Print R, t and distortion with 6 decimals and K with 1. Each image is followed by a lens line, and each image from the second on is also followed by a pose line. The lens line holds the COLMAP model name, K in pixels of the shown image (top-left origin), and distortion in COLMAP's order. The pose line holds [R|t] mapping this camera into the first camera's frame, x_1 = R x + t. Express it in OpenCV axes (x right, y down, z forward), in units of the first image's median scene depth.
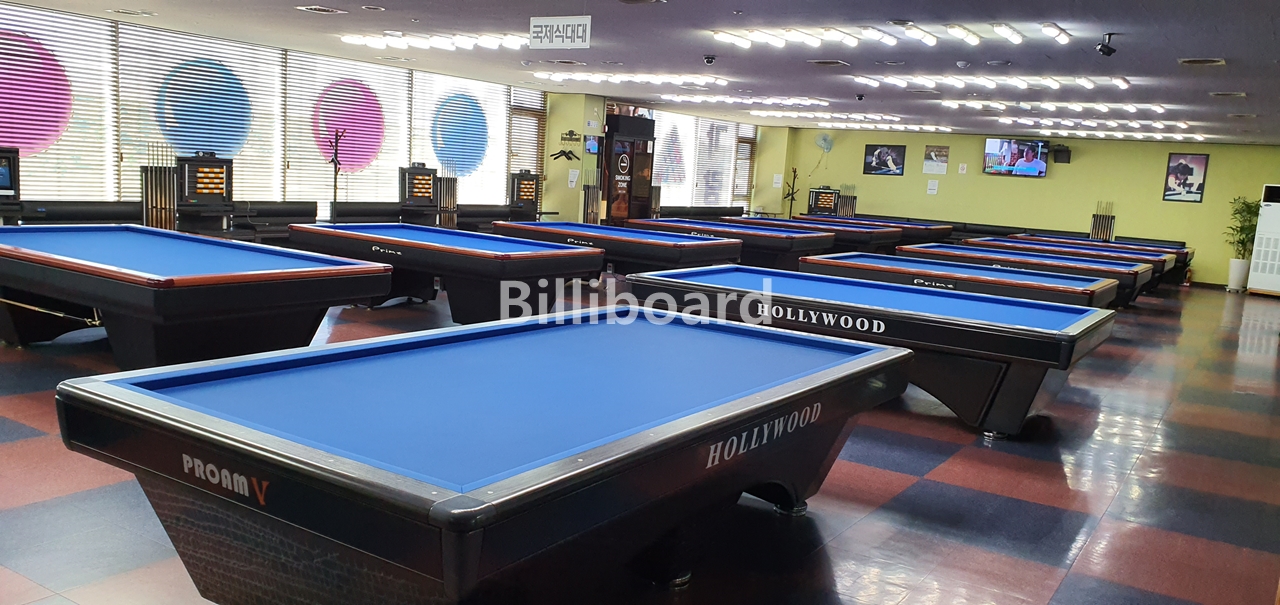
lens RADIAL K [[1005.9, 0, 639.2], [0, 1005.9, 303.6], [0, 0, 1]] dist [0.064853, 0.002086]
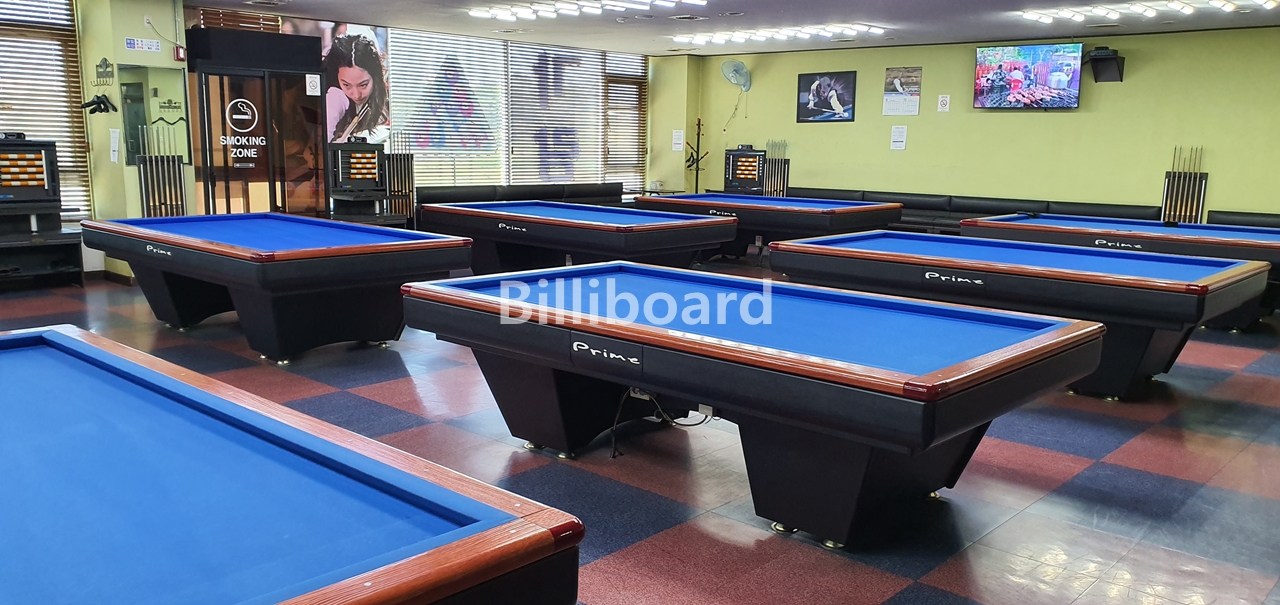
lens RADIAL K [[1005.9, 0, 642.6], [0, 1005.9, 297.7], [0, 0, 1]] dist [0.064853, 0.002086]
pose [[0.987316, -0.019815, -0.157524, 0.219502], [0.023517, 0.999489, 0.021671, -0.035632], [0.157014, -0.025101, 0.987277, 0.363767]]
